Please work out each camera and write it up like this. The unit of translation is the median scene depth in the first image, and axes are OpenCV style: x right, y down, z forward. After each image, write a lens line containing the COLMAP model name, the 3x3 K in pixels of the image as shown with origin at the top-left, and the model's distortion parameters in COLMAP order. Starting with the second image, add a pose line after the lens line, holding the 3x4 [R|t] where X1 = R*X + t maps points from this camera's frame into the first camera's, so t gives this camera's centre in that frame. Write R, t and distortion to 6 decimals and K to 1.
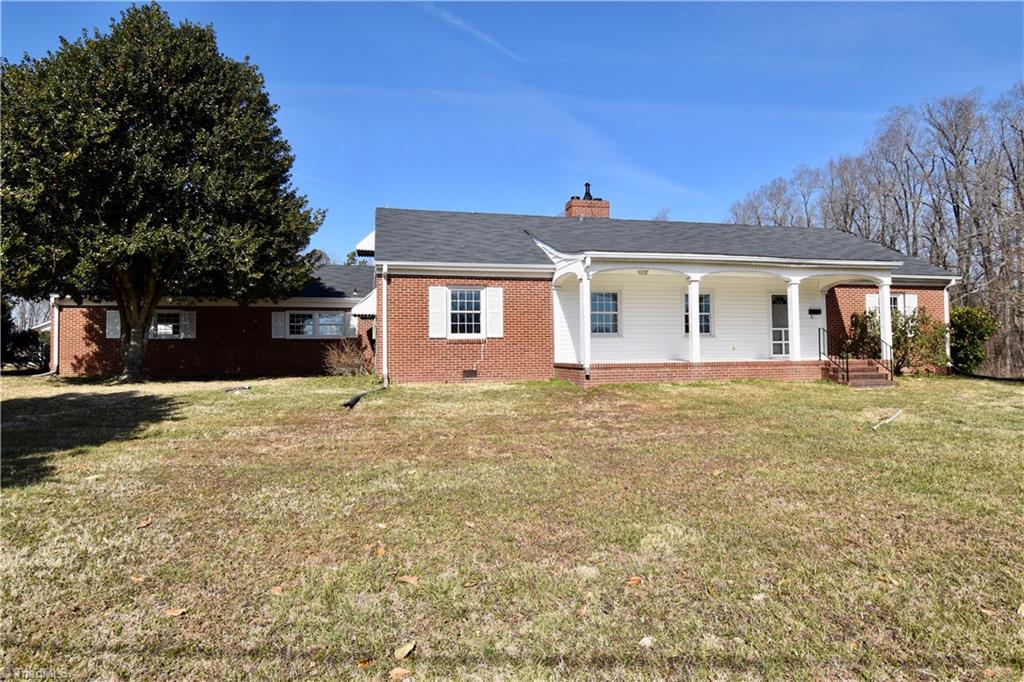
lens RADIAL K [[584.0, 0, 512.0], [0, 584.0, 341.0], [0, 0, 1]] dist [-0.005382, -0.002258]
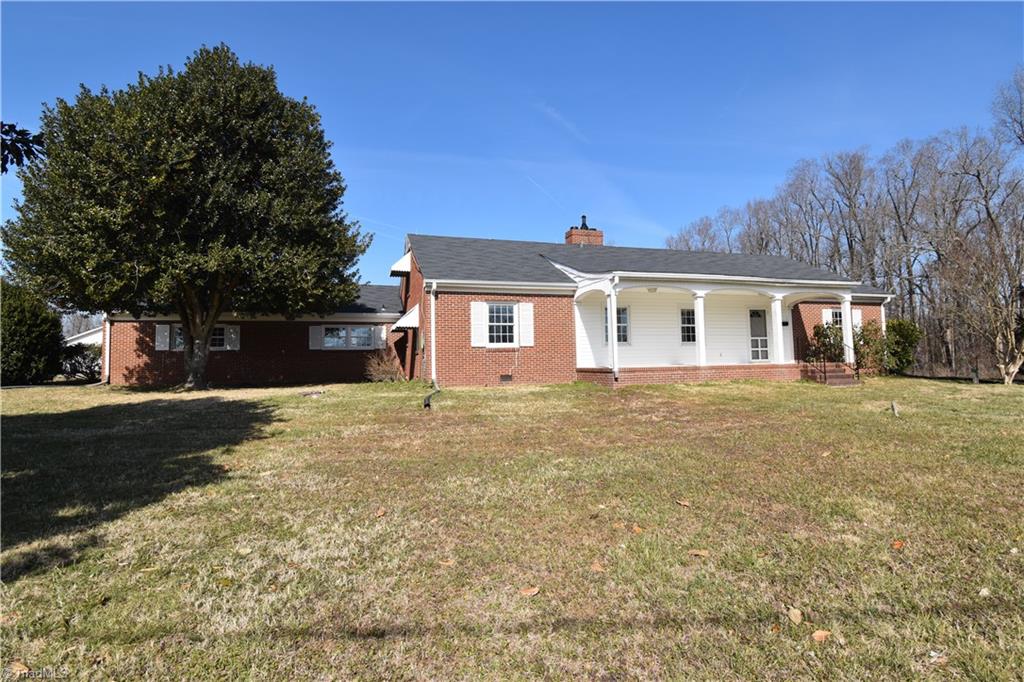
lens RADIAL K [[501.5, 0, 512.0], [0, 501.5, 341.0], [0, 0, 1]] dist [-0.001654, -0.000374]
pose [[0.996857, -0.005662, 0.079017, -0.135530], [0.007647, 0.999662, -0.024847, 0.007734], [-0.078849, 0.025374, 0.996564, 0.019149]]
